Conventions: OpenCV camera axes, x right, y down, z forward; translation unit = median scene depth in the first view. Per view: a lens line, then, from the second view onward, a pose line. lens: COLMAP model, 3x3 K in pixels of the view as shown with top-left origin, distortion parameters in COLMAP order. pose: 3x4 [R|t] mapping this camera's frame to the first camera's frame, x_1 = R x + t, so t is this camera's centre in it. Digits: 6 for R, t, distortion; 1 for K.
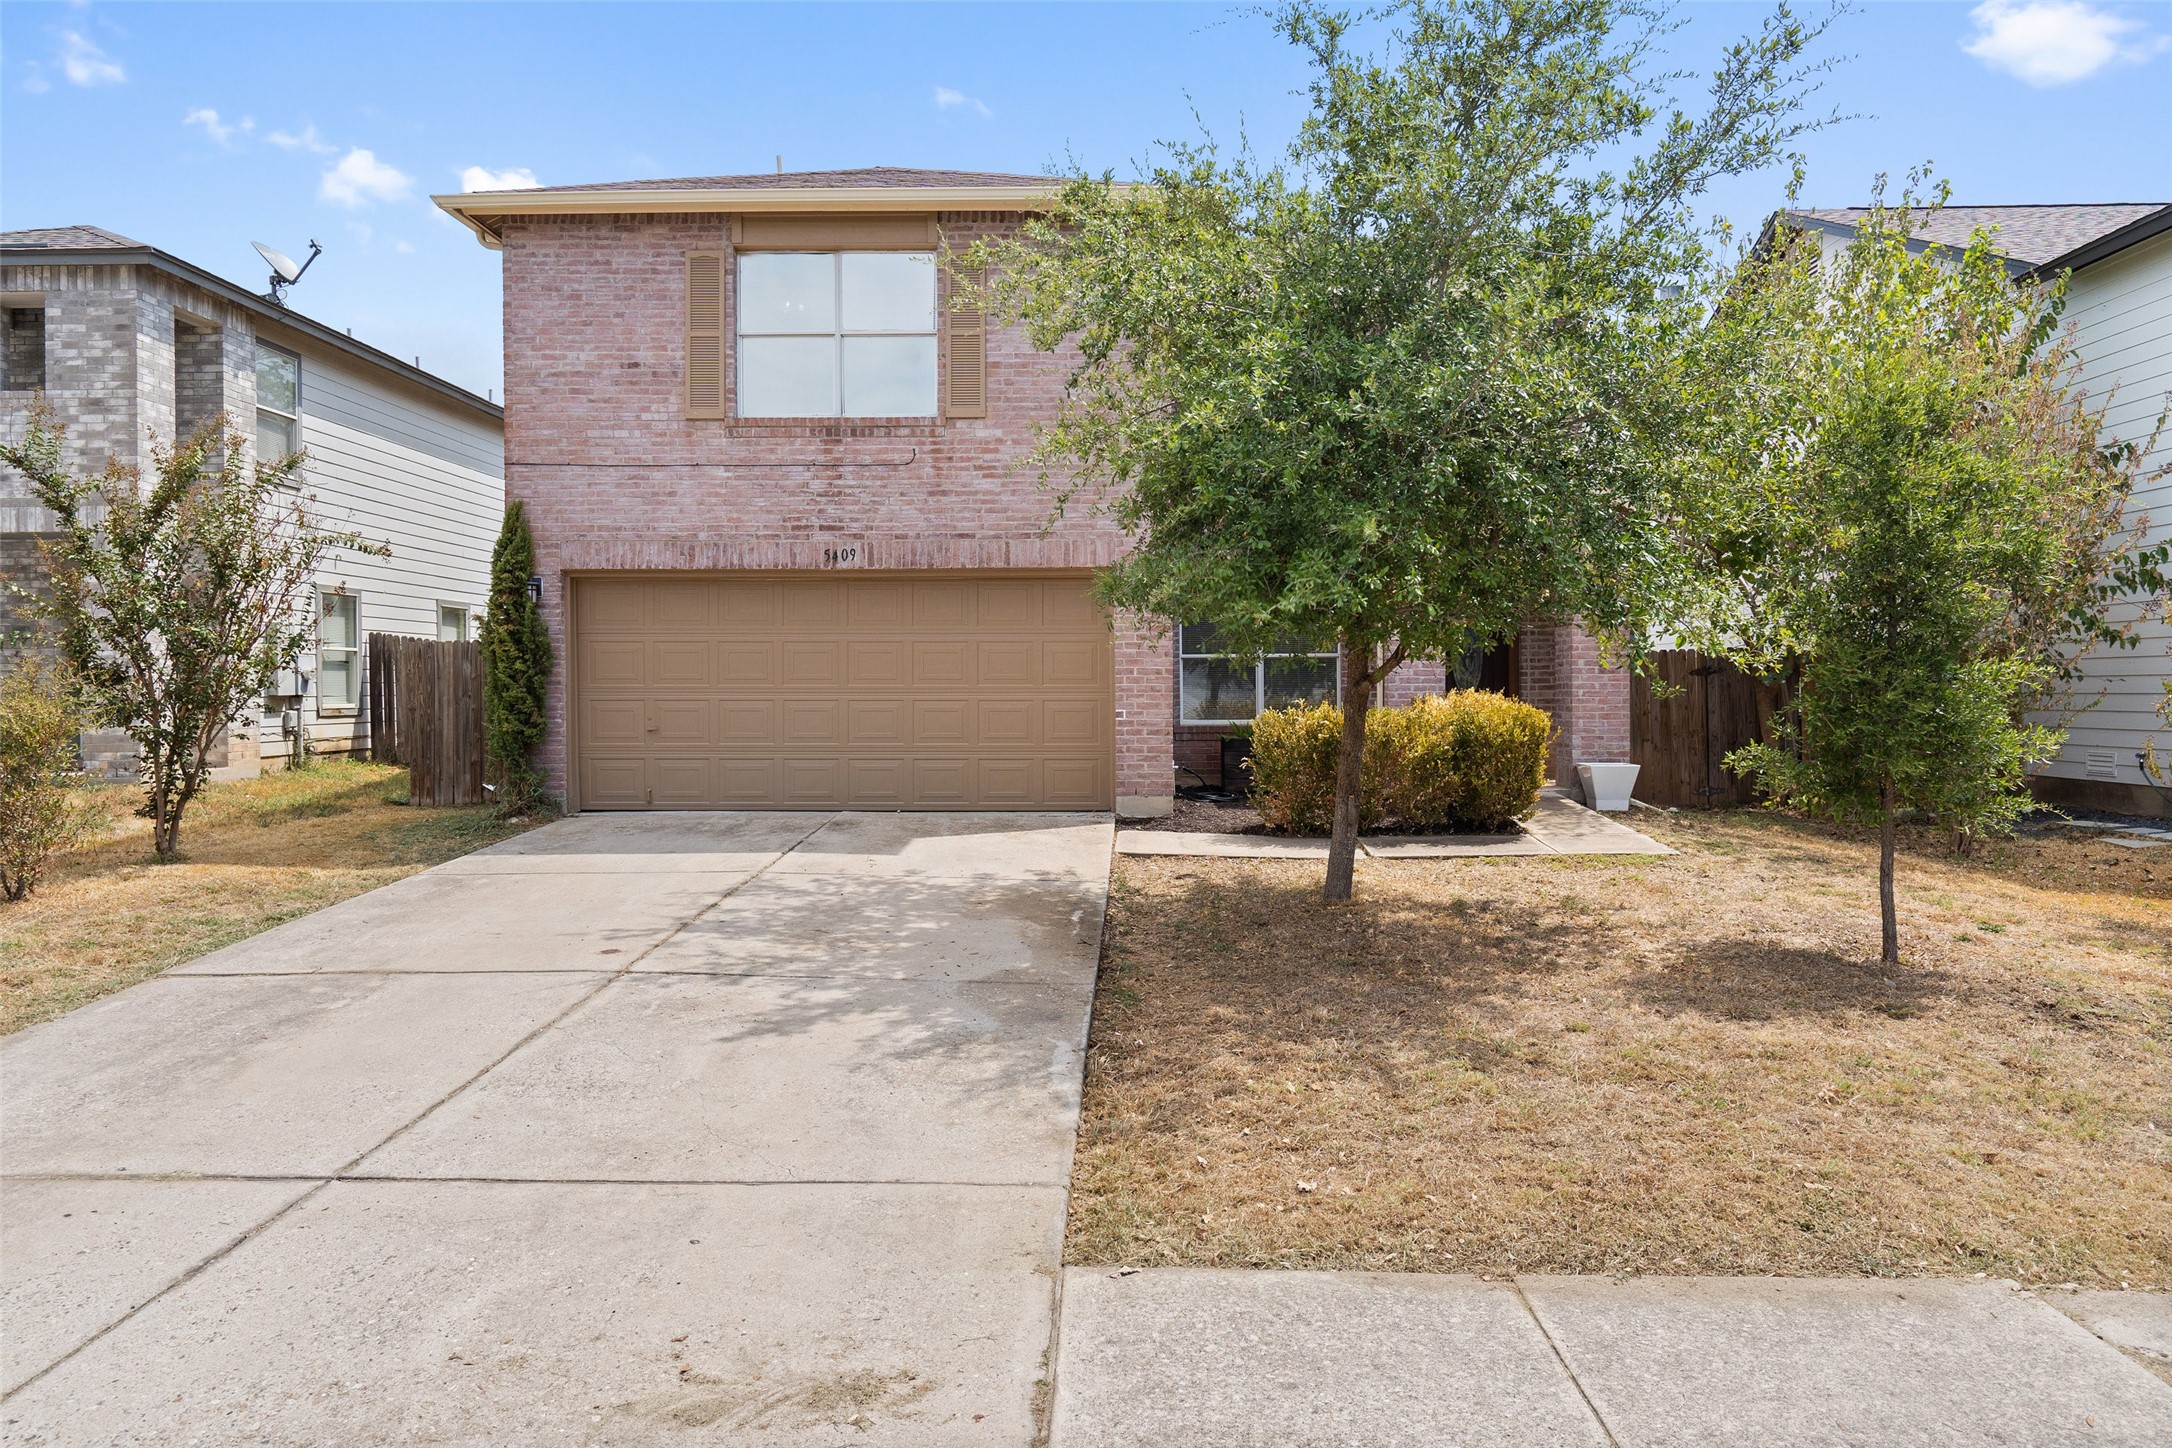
lens RADIAL K [[1476.8, 0, 1086.0], [0, 1476.8, 724.0], [0, 0, 1]] dist [0.005623, 0.001932]
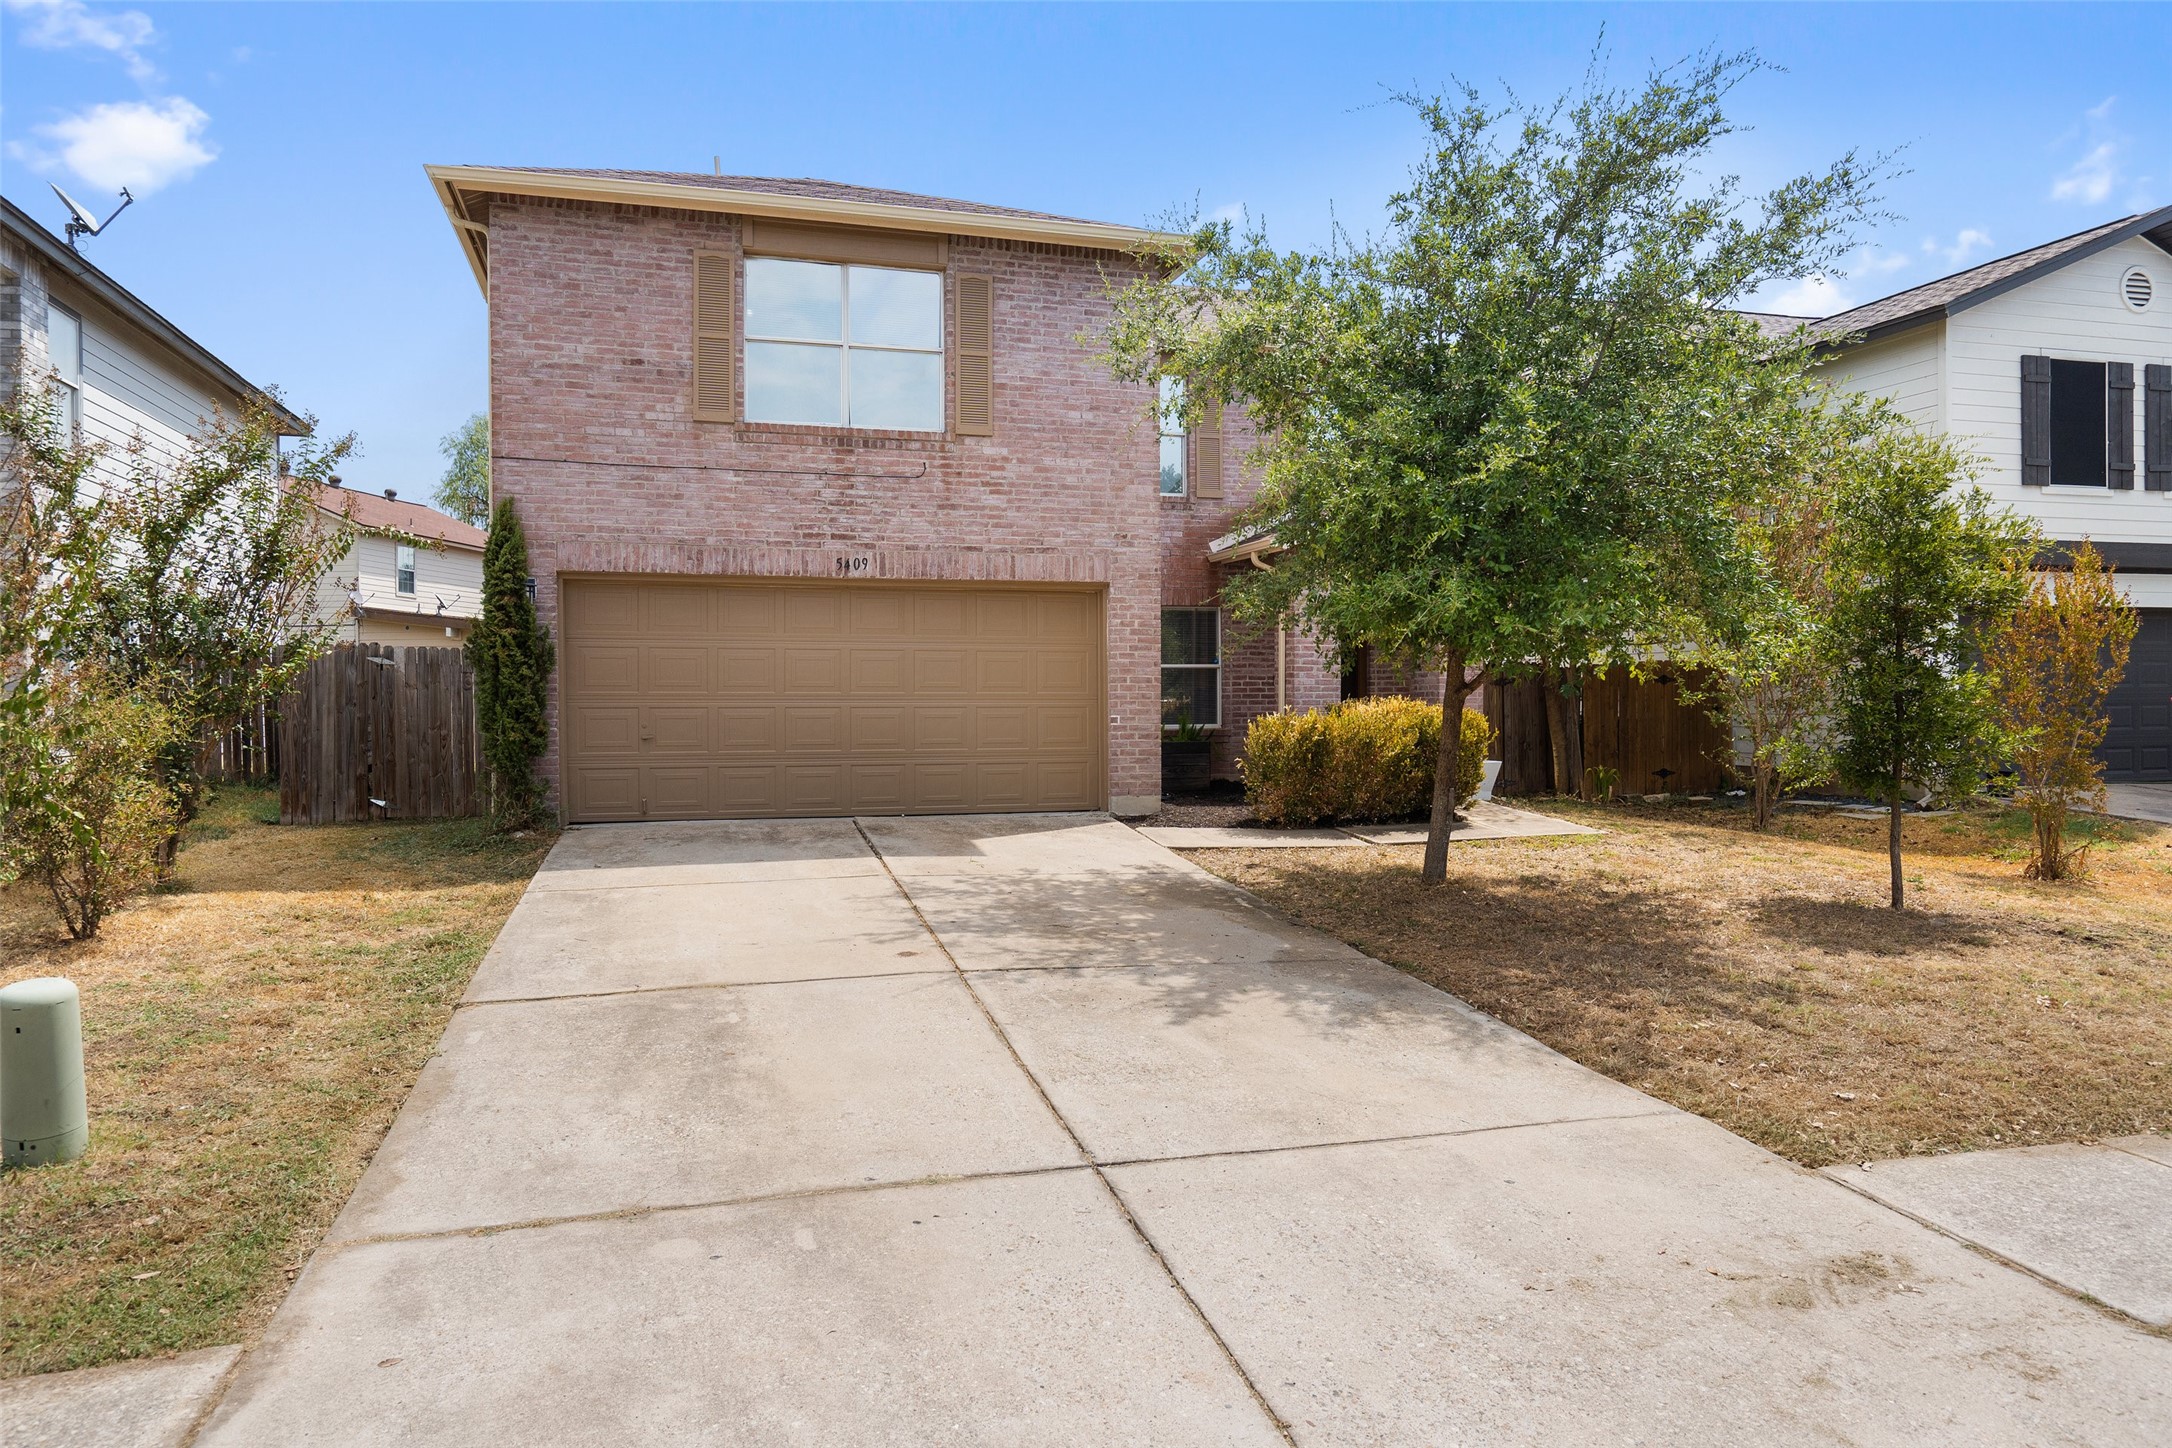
lens RADIAL K [[1423.8, 0, 1083.1], [0, 1423.8, 734.7], [0, 0, 1]] dist [0.006040, 0.001002]
pose [[0.953844, -0.007732, 0.300202, -0.308604], [0.007248, 0.999970, 0.002724, 0.001277], [-0.300214, -0.000422, 0.953872, 0.020551]]
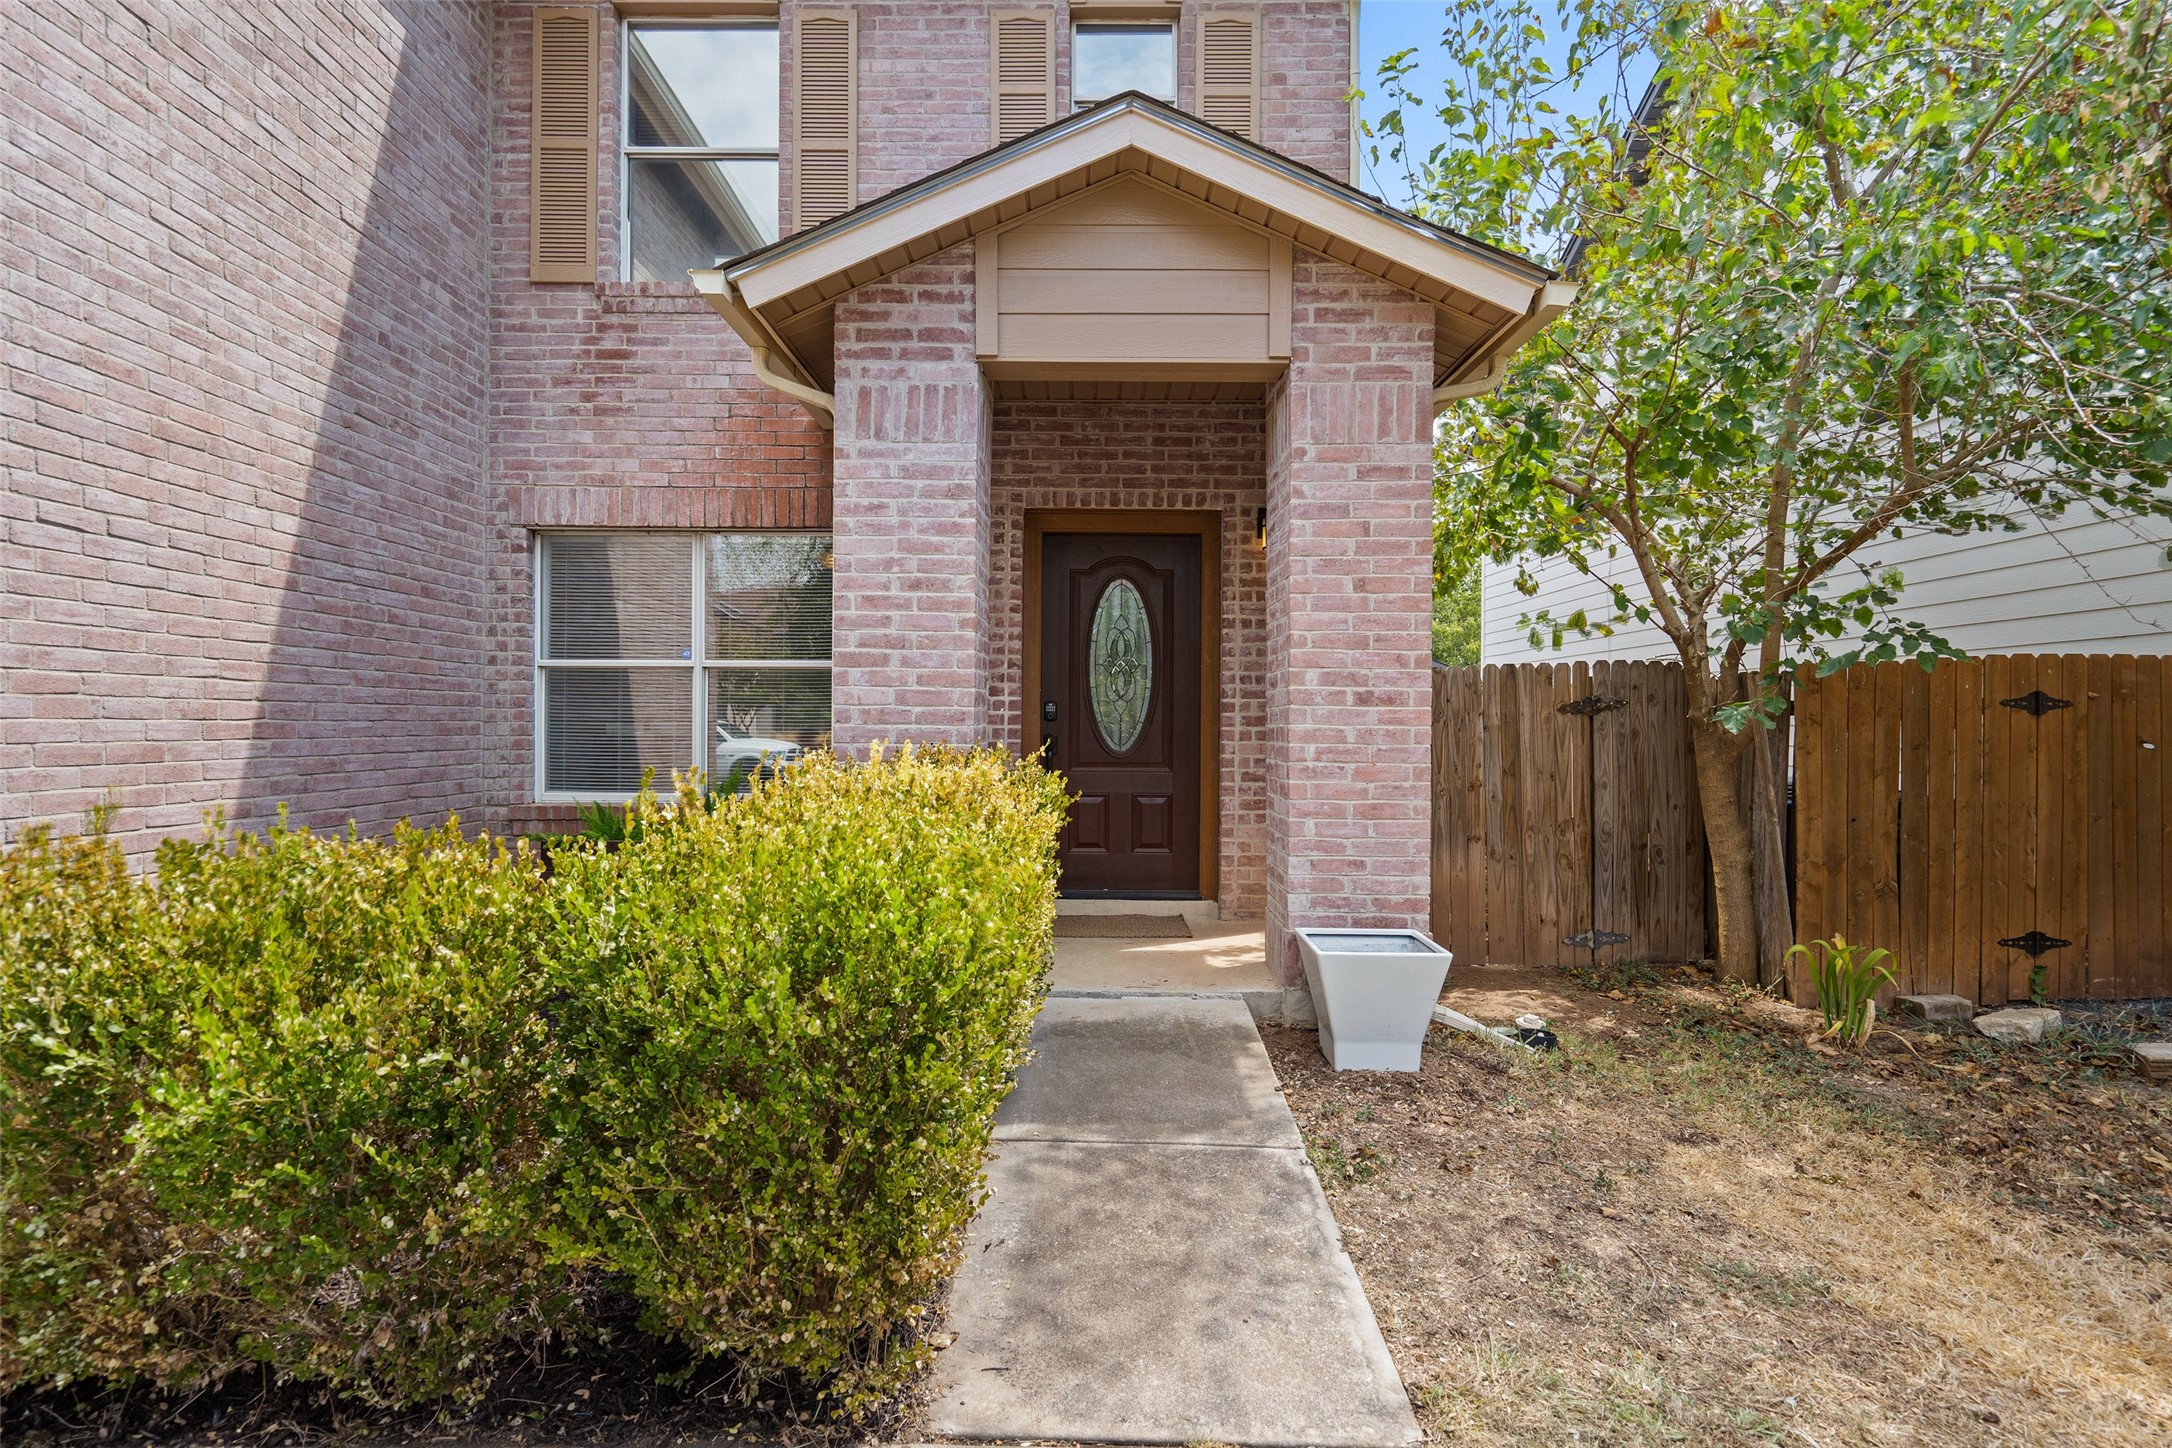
lens RADIAL K [[1126.0, 0, 1080.8], [0, 1126.0, 725.0], [0, 0, 1]] dist [0.000684, 0.000122]
pose [[0.999748, 0.011494, 0.019297, 0.300788], [-0.011064, 0.999691, -0.022262, -0.023621], [-0.019547, 0.022043, 0.999566, 0.783822]]
